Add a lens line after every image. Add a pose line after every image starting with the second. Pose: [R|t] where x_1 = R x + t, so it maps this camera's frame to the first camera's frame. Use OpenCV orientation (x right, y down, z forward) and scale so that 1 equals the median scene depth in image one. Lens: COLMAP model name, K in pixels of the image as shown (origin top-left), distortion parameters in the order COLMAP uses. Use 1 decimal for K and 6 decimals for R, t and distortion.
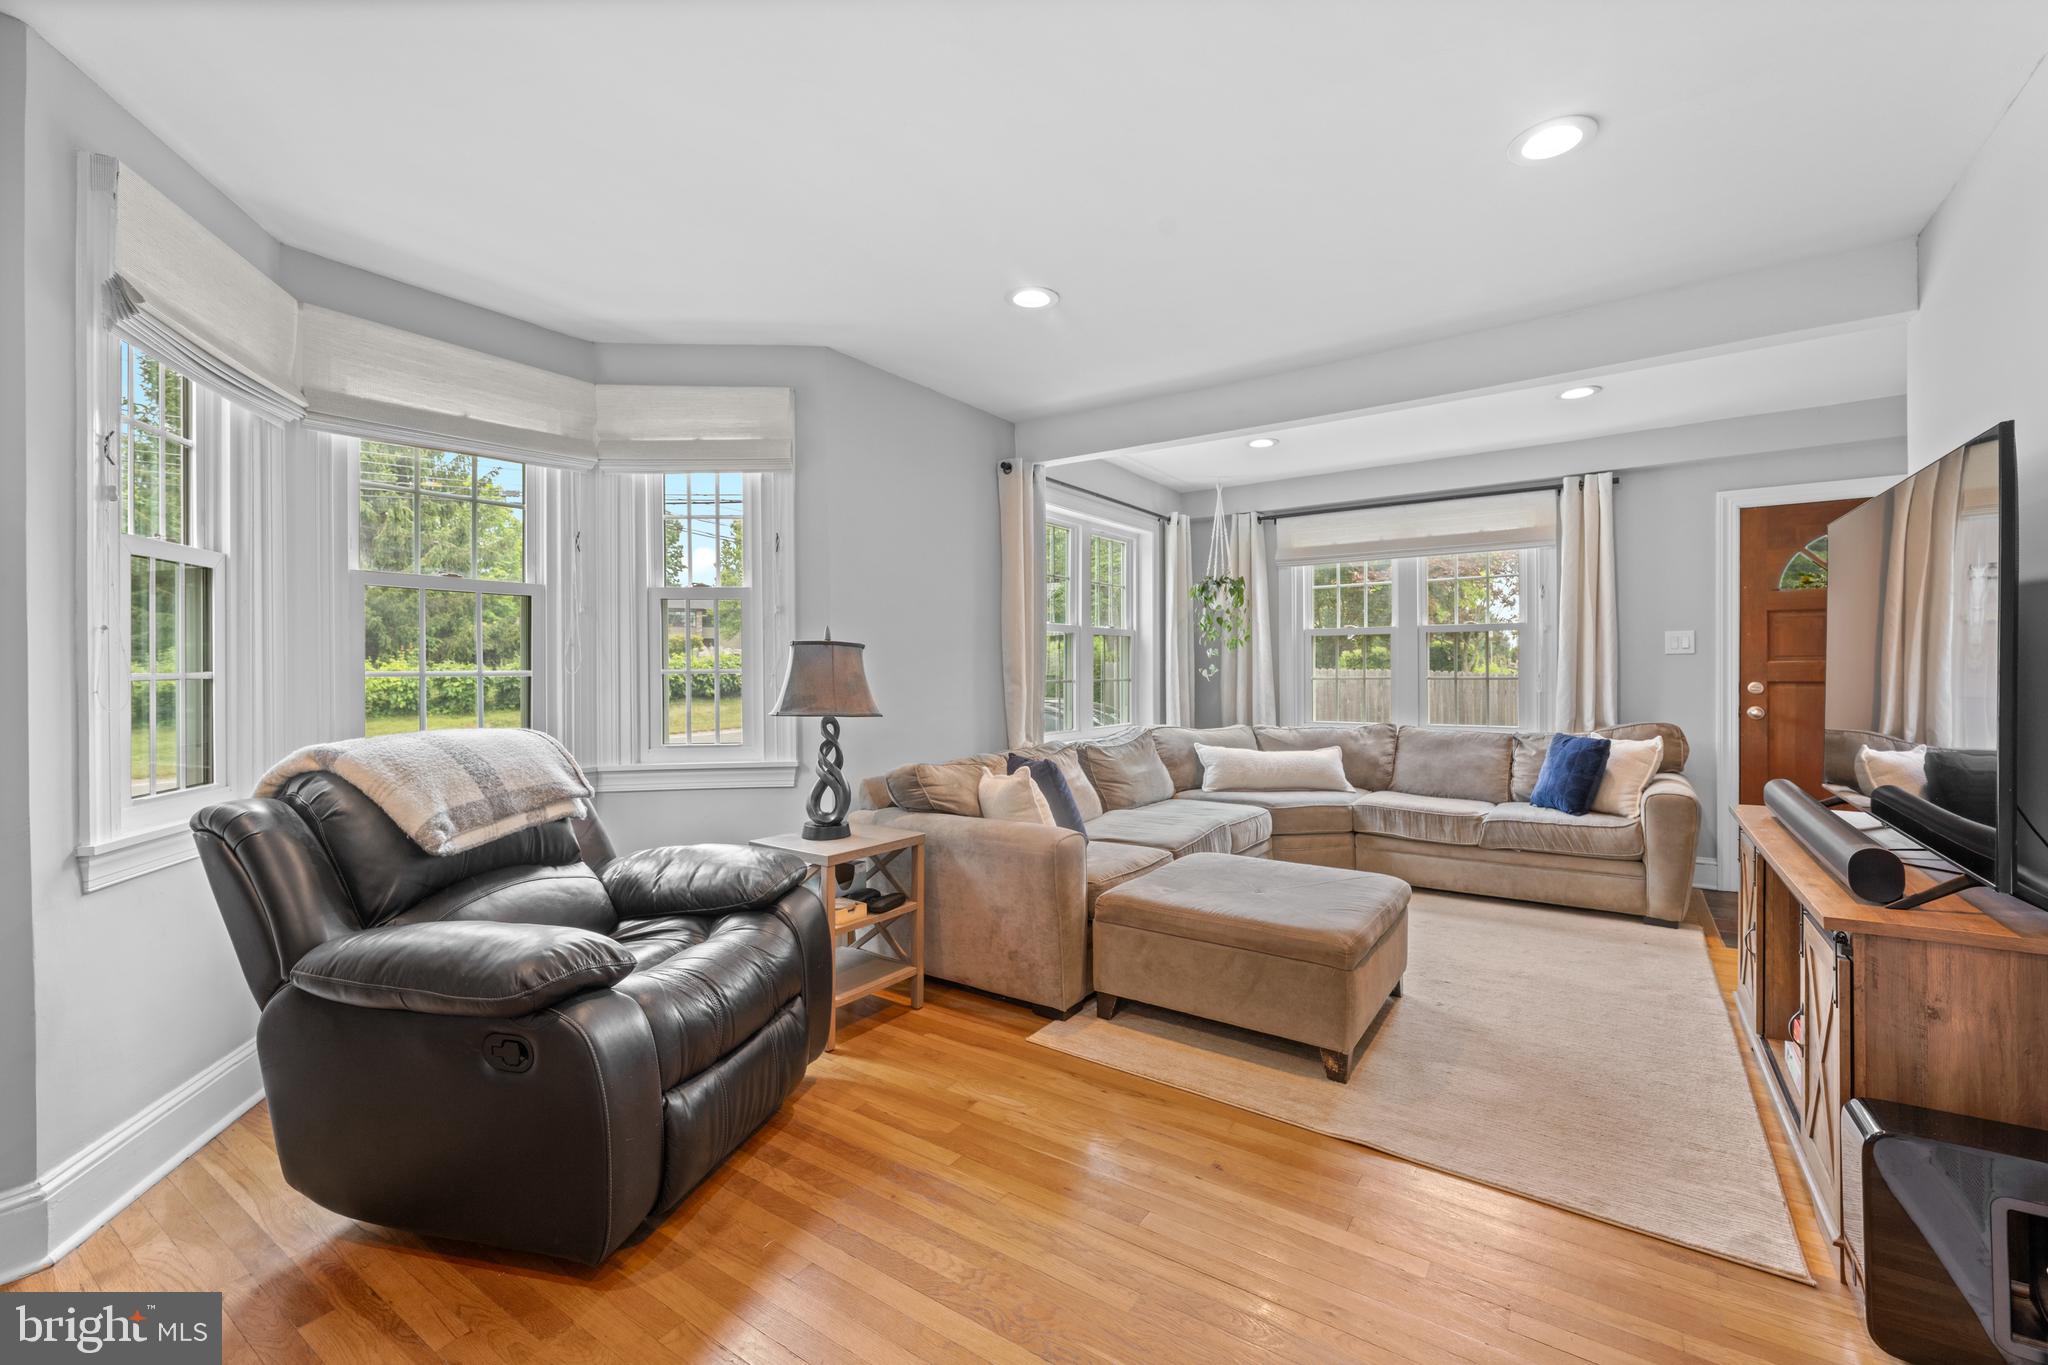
lens RADIAL K [[854.6, 0, 1020.2], [0, 854.6, 665.2], [0, 0, 1]] dist [-0.001276, -0.000080]
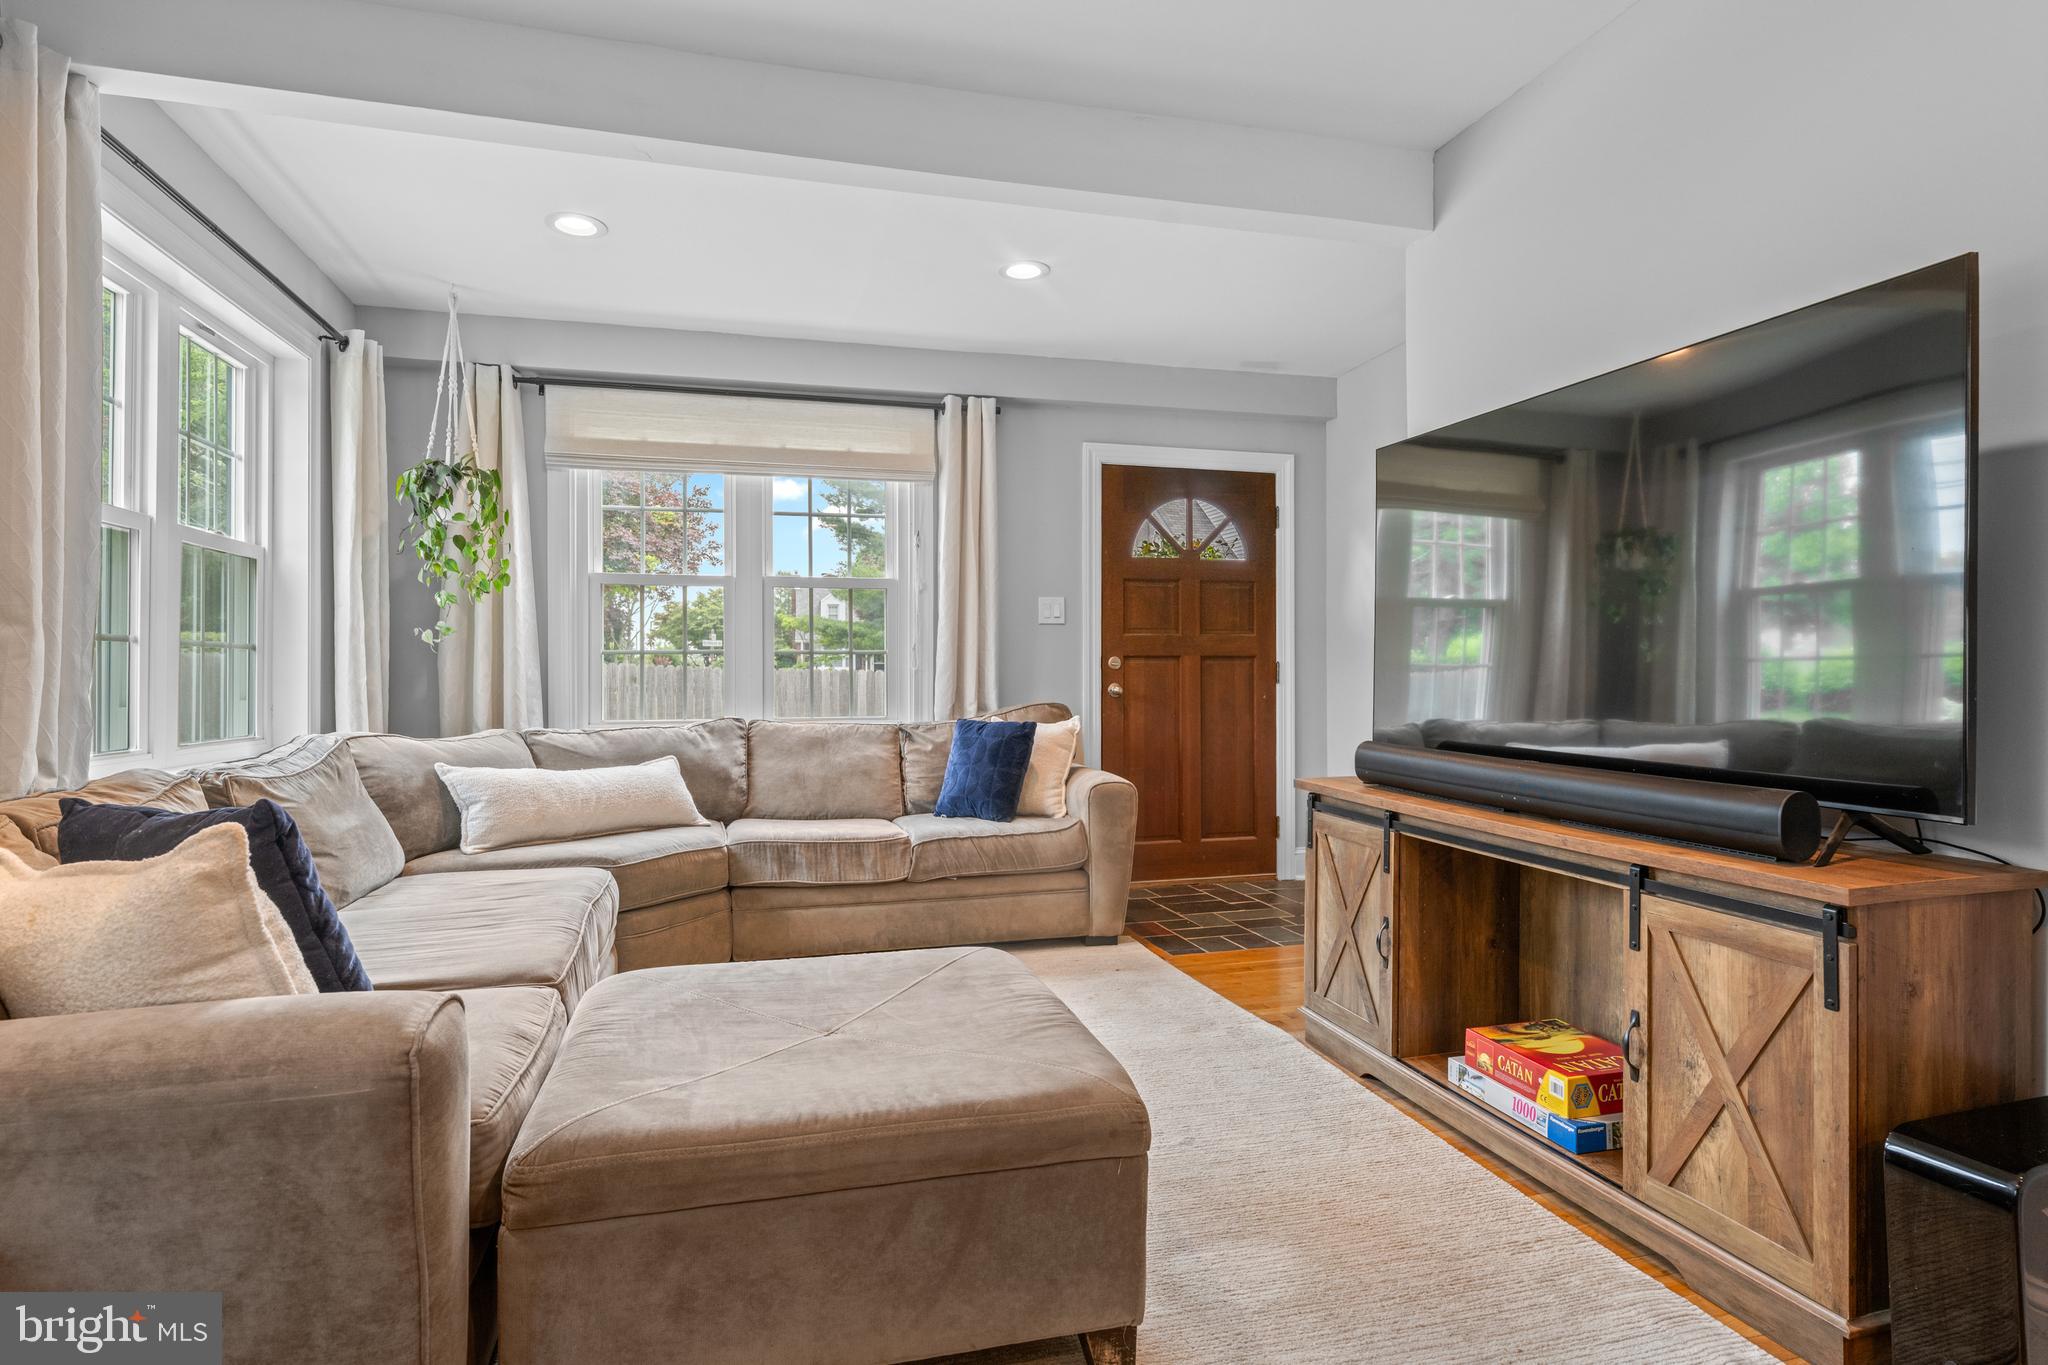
lens RADIAL K [[1068.4, 0, 1024.4], [0, 1068.4, 665.8], [0, 0, 1]] dist [-0.000788, -0.000436]
pose [[0.641428, 0.009753, 0.767121, -0.072786], [-0.003467, 0.999946, -0.009815, 0.040440], [-0.767175, 0.003636, 0.641427, 0.335722]]
